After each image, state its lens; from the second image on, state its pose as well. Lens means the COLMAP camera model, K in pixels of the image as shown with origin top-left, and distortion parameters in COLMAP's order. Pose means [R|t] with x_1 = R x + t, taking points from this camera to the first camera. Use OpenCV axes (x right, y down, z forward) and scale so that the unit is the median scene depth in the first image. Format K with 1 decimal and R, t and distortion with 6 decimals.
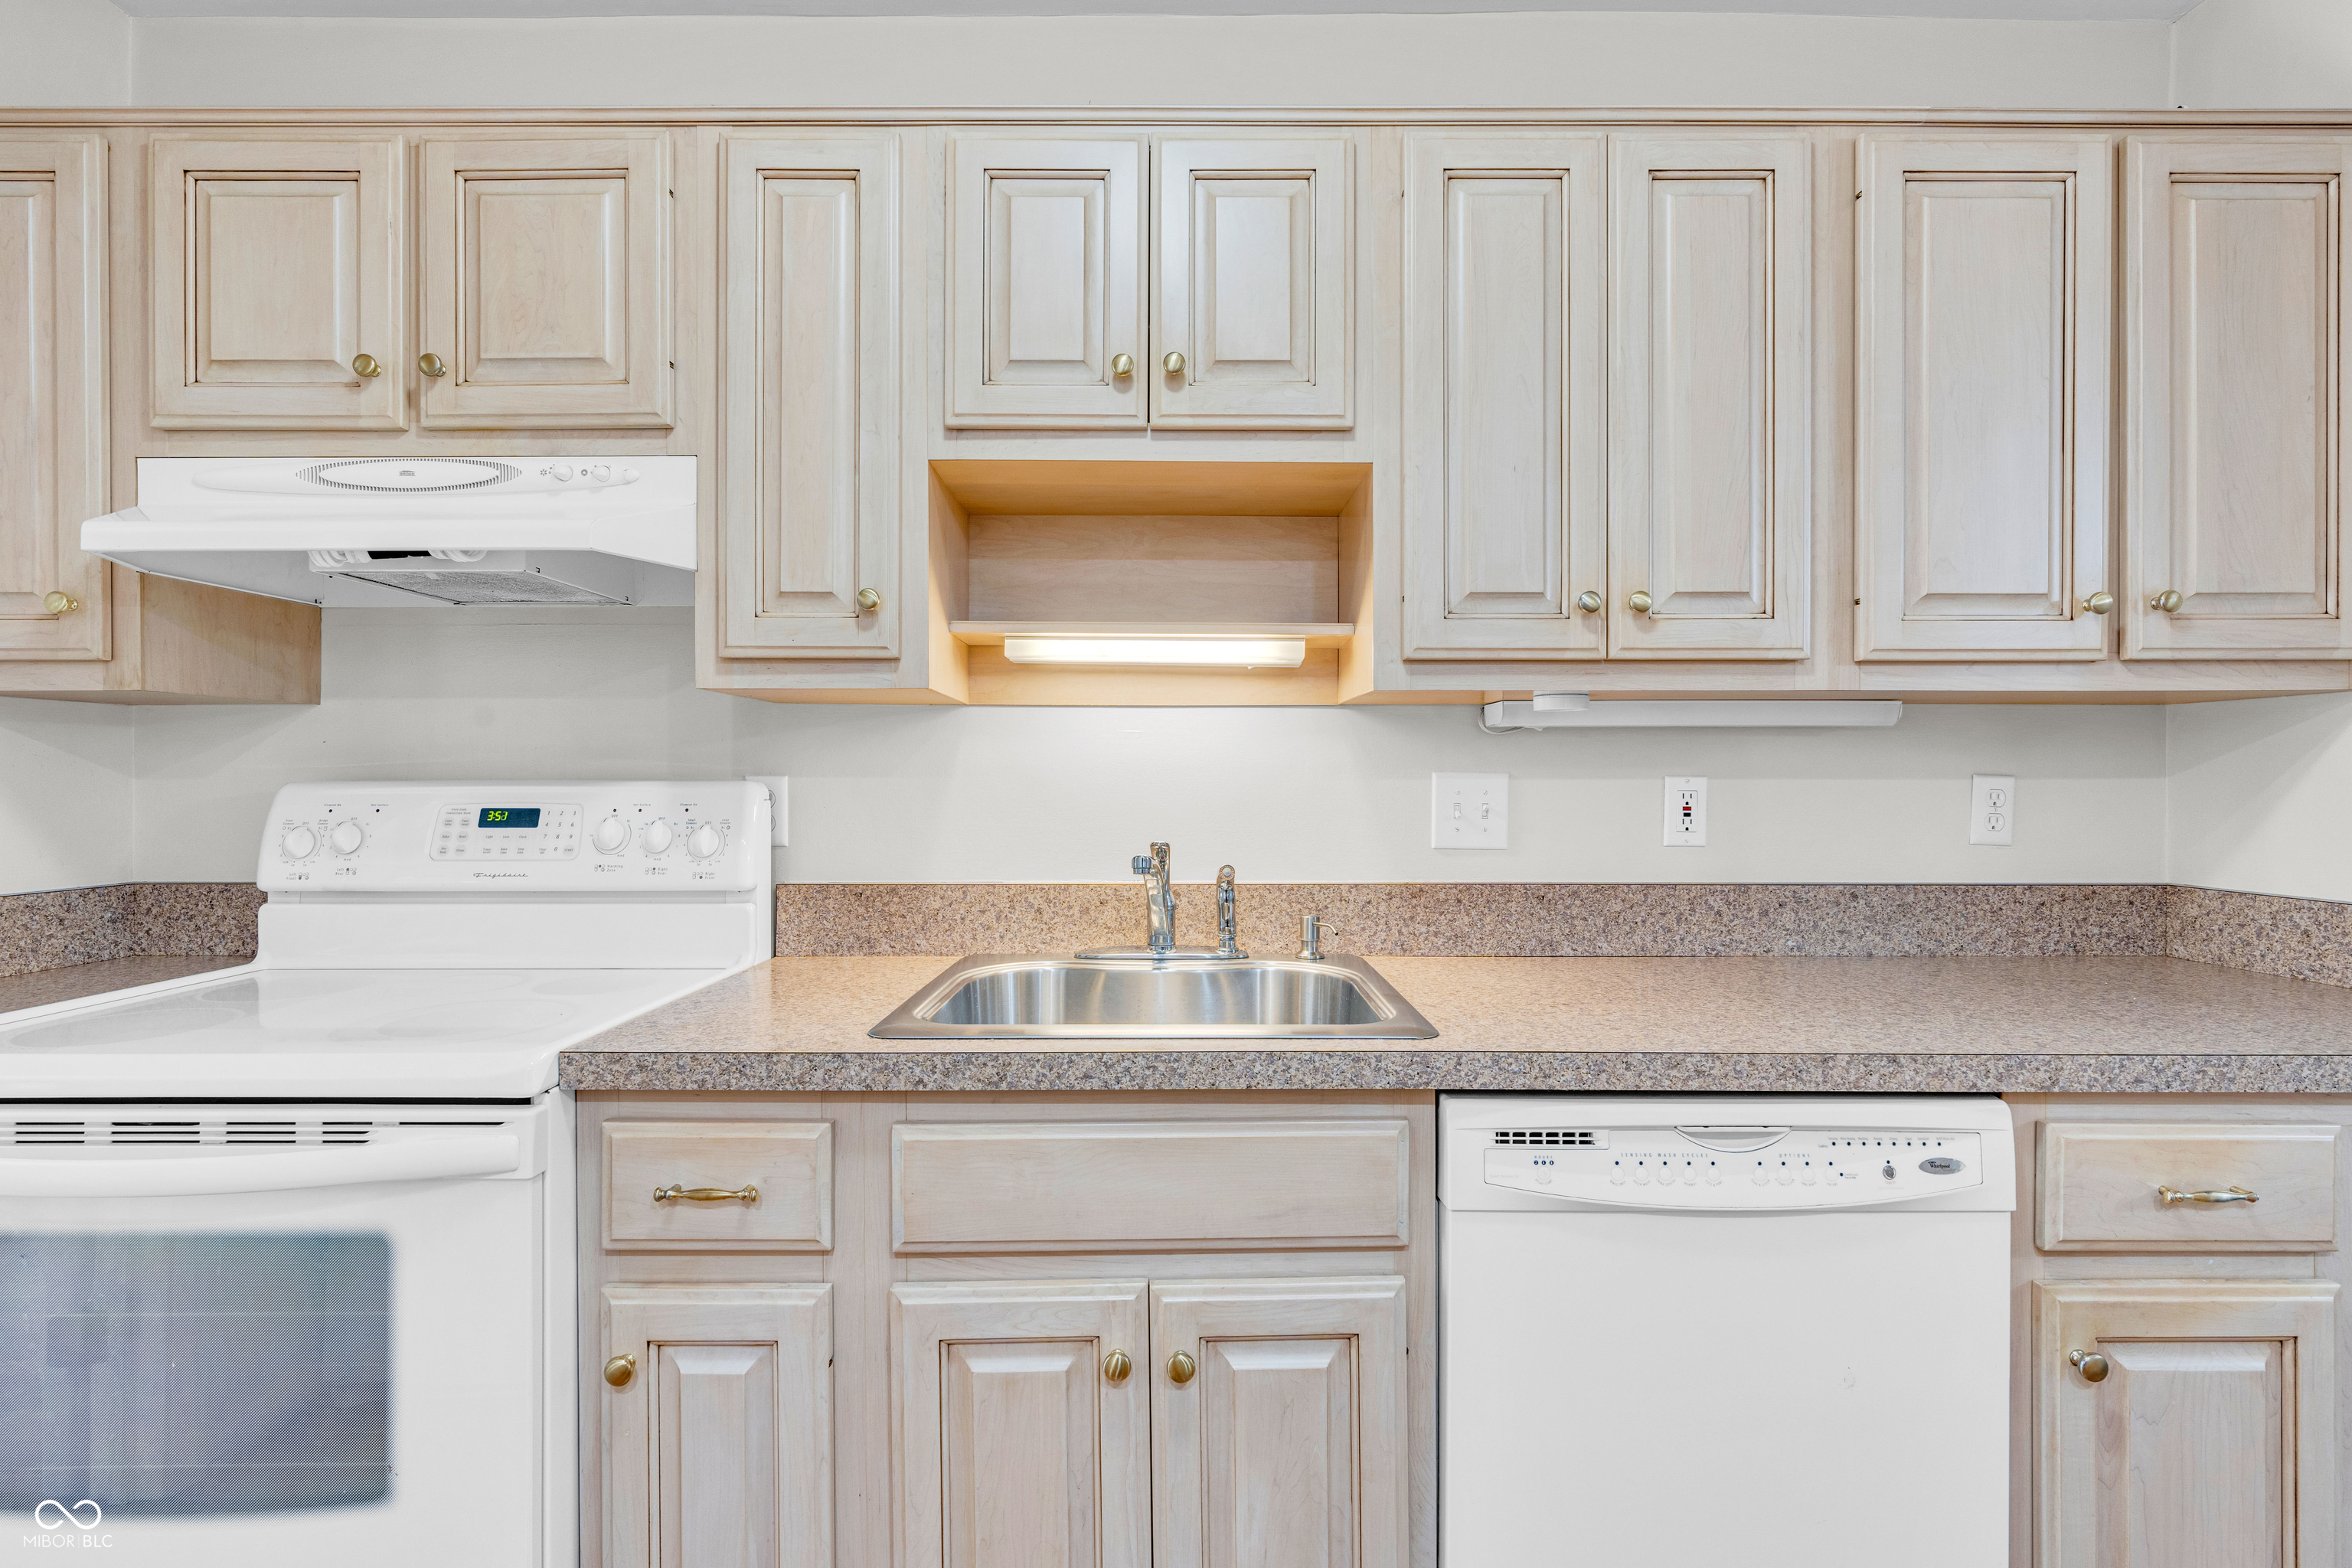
lens RADIAL K [[1106.3, 0, 1181.9], [0, 1106.3, 777.4], [0, 0, 1]] dist [-0.008274, 0.004970]
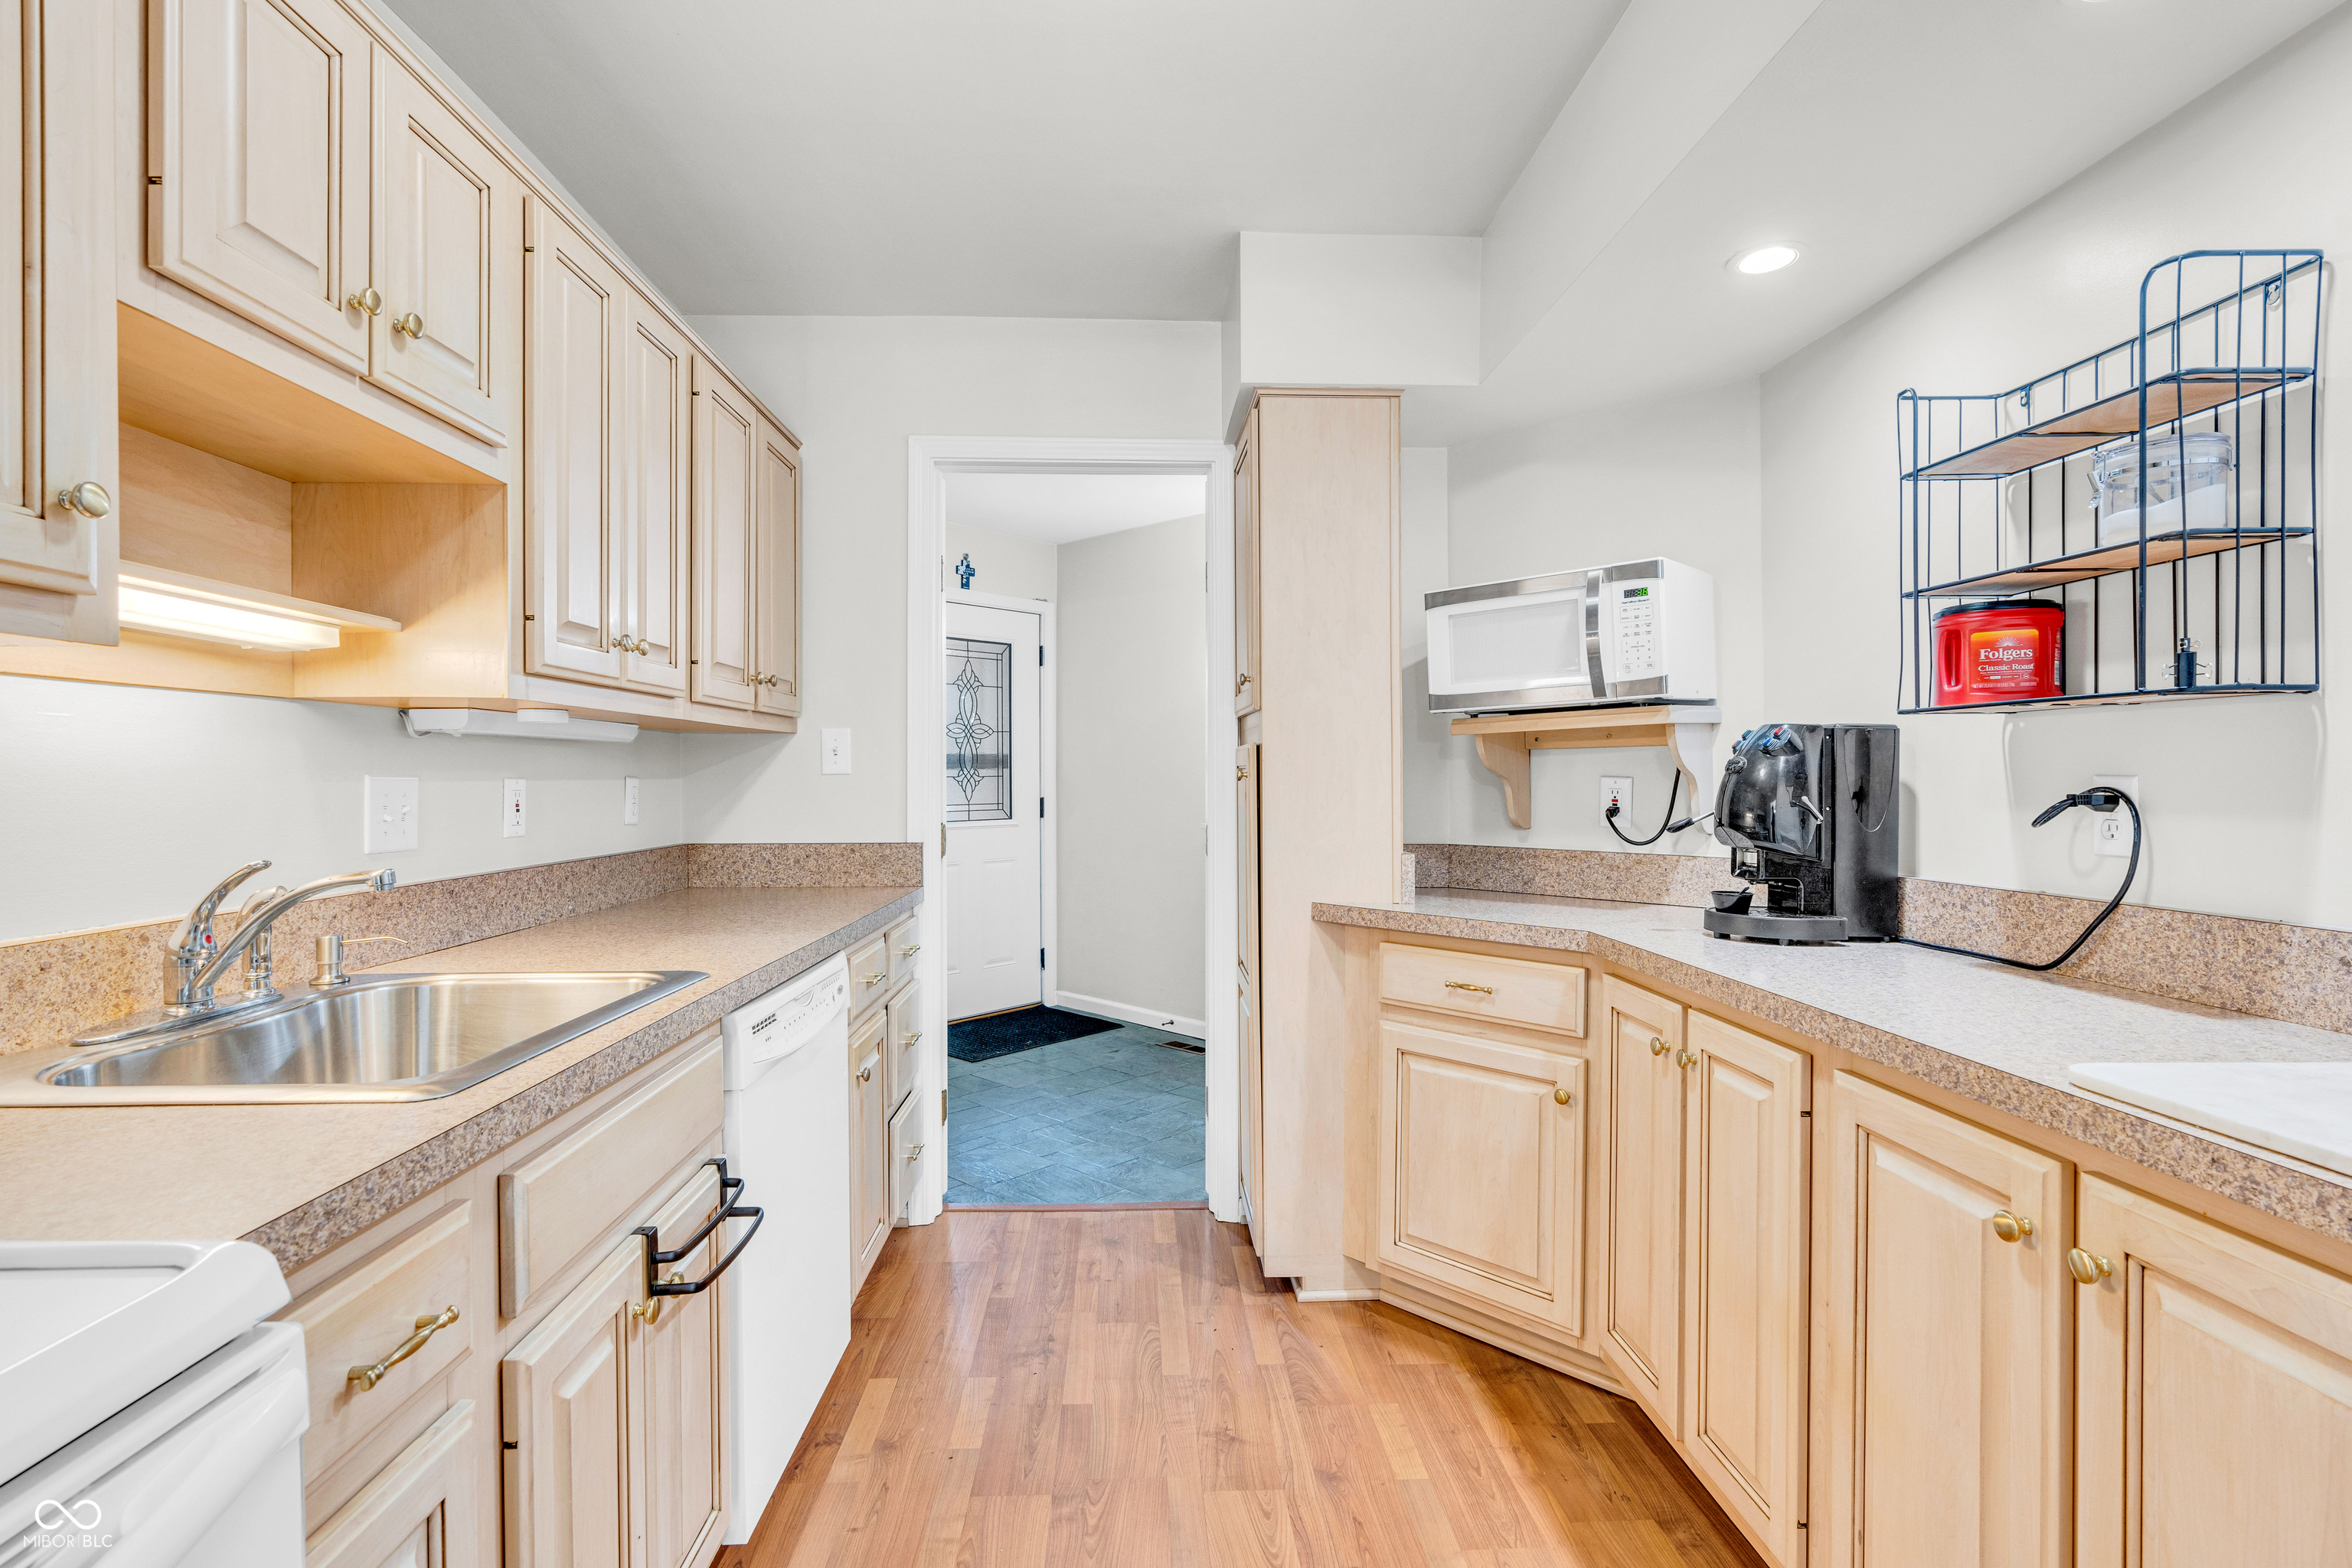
lens RADIAL K [[1106.3, 0, 1168.4], [0, 1106.3, 780.8], [0, 0, 1]] dist [-0.008274, 0.004970]
pose [[-0.032289, -0.003973, 0.999471, -0.811286], [0.006261, 0.999972, 0.004178, 0.000571], [-0.999459, 0.006393, -0.032263, 0.354816]]
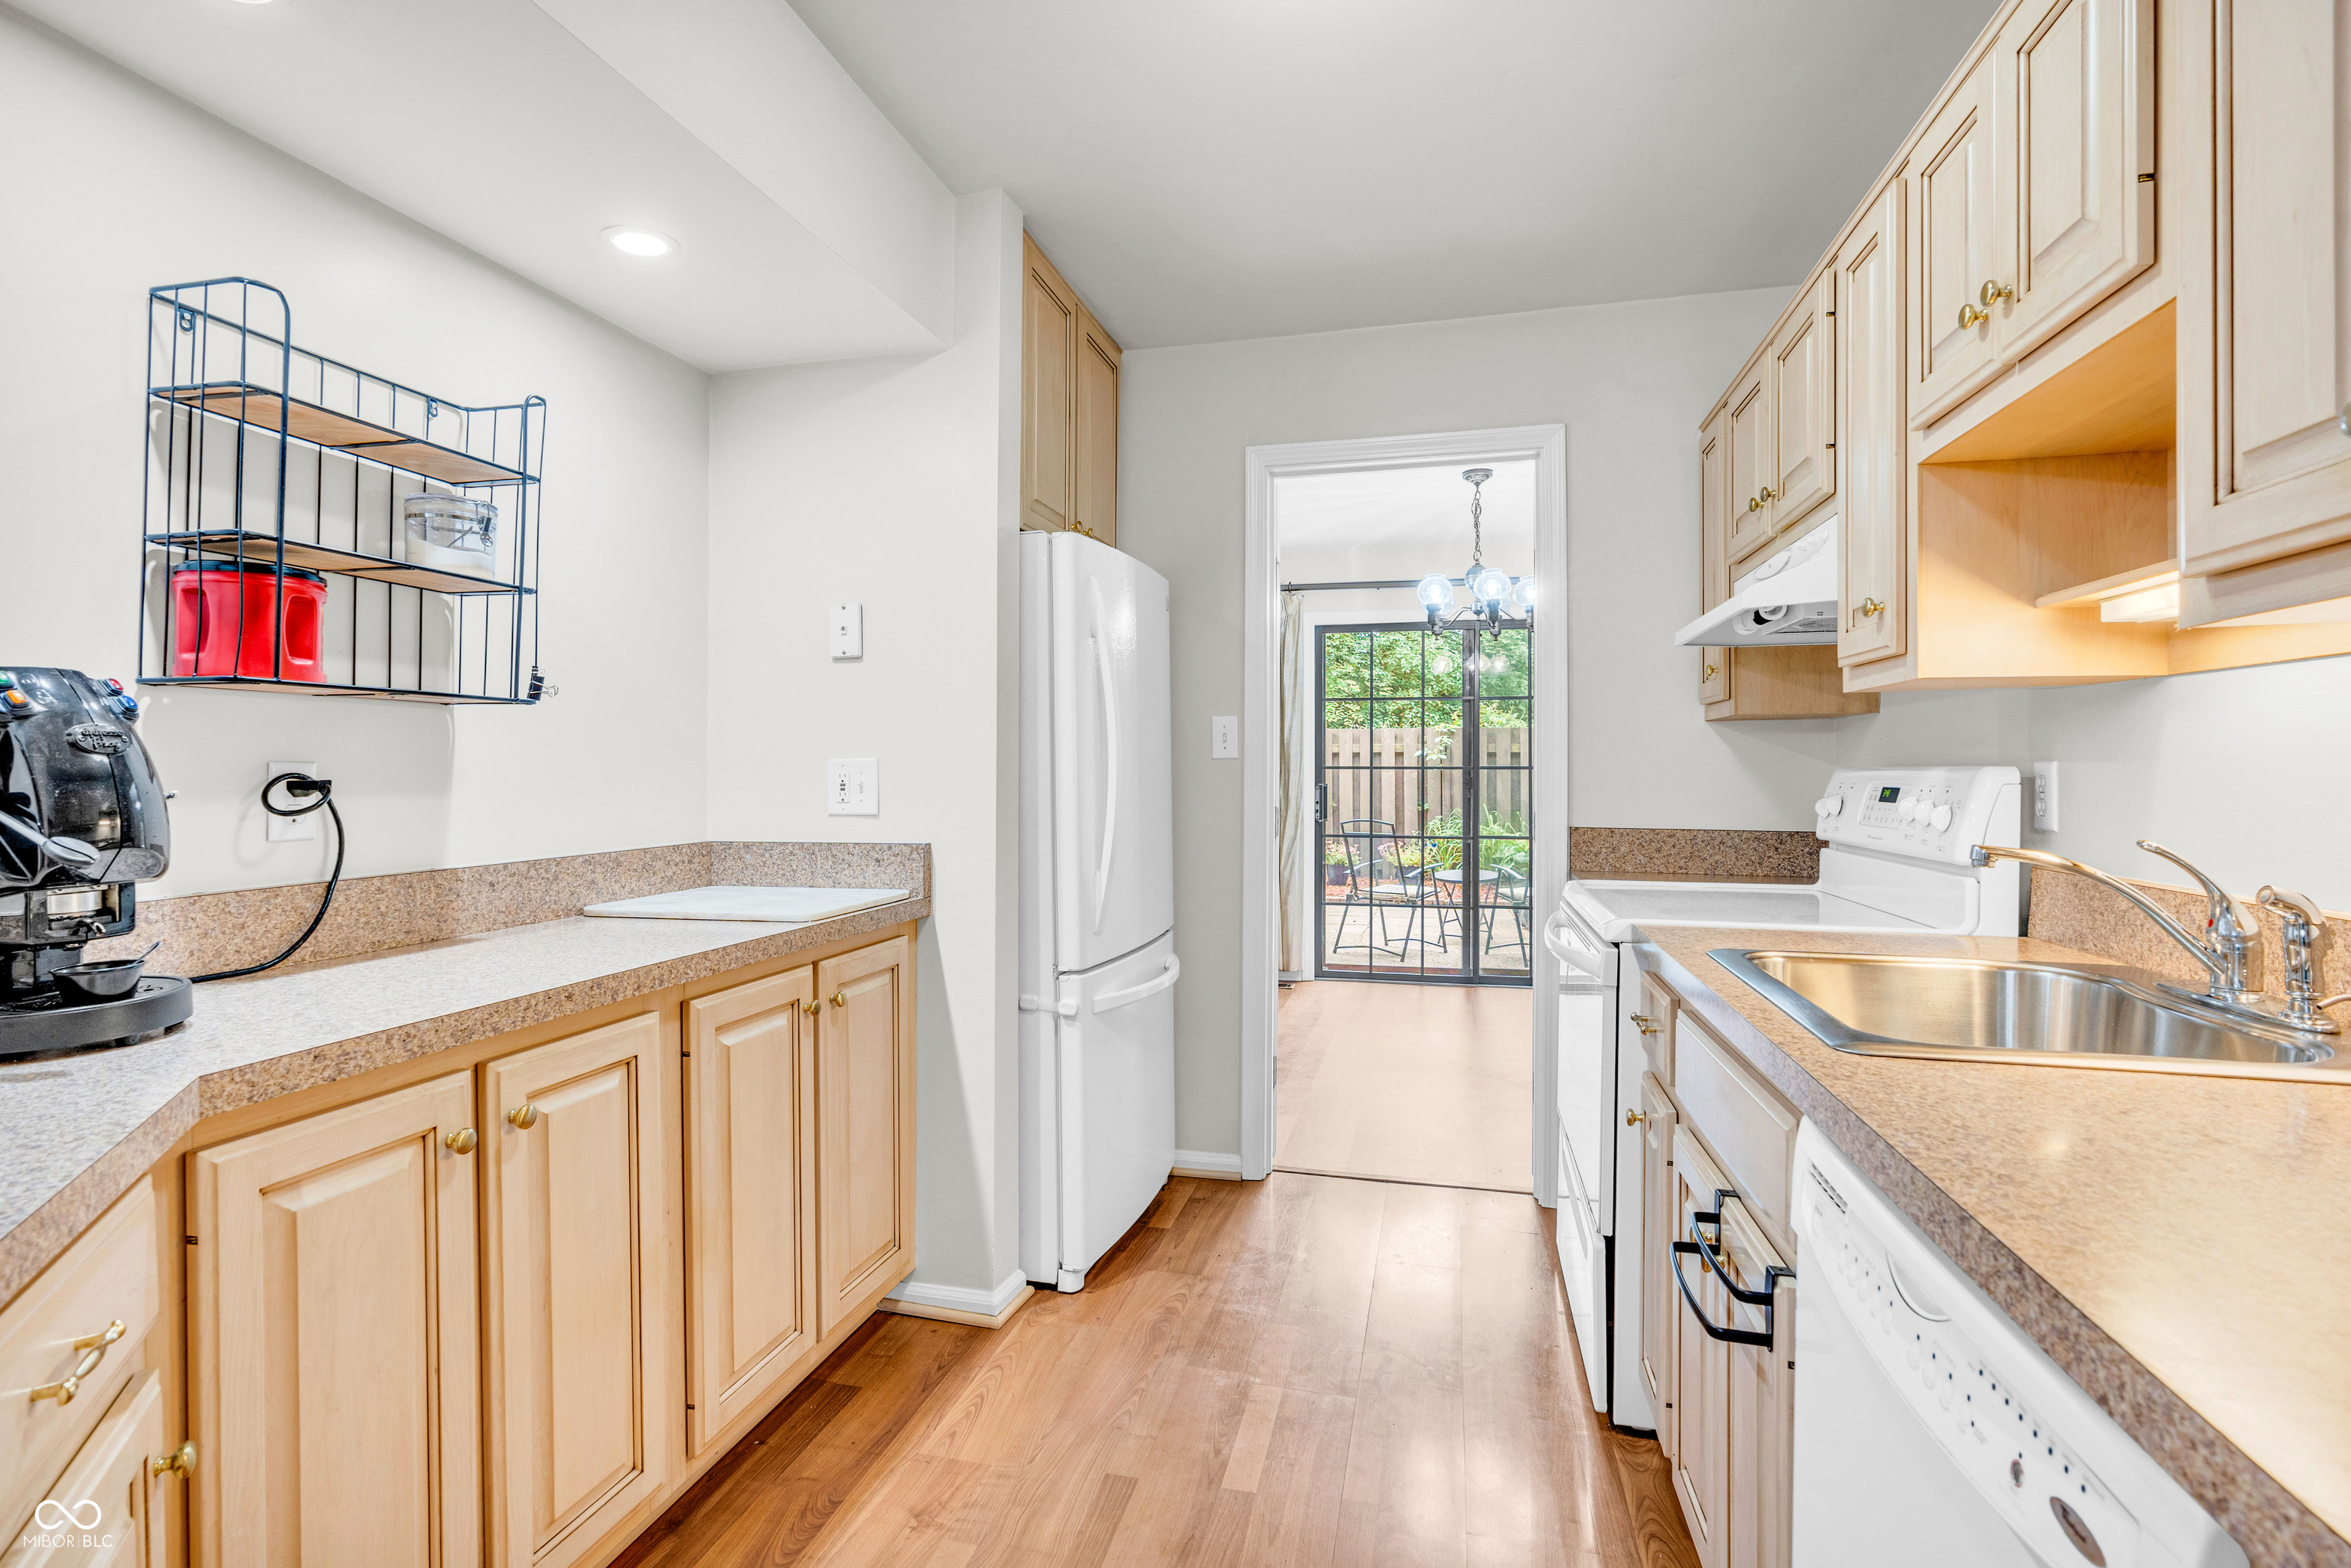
lens RADIAL K [[1099.9, 0, 1152.9], [0, 1099.9, 766.2], [0, 0, 1]] dist [0.000664, 0.000006]
pose [[-0.260605, -0.002583, -0.965442, 0.866800], [-0.003164, 0.999993, -0.001822, 0.008417], [0.965440, 0.002580, -0.260612, 0.501526]]
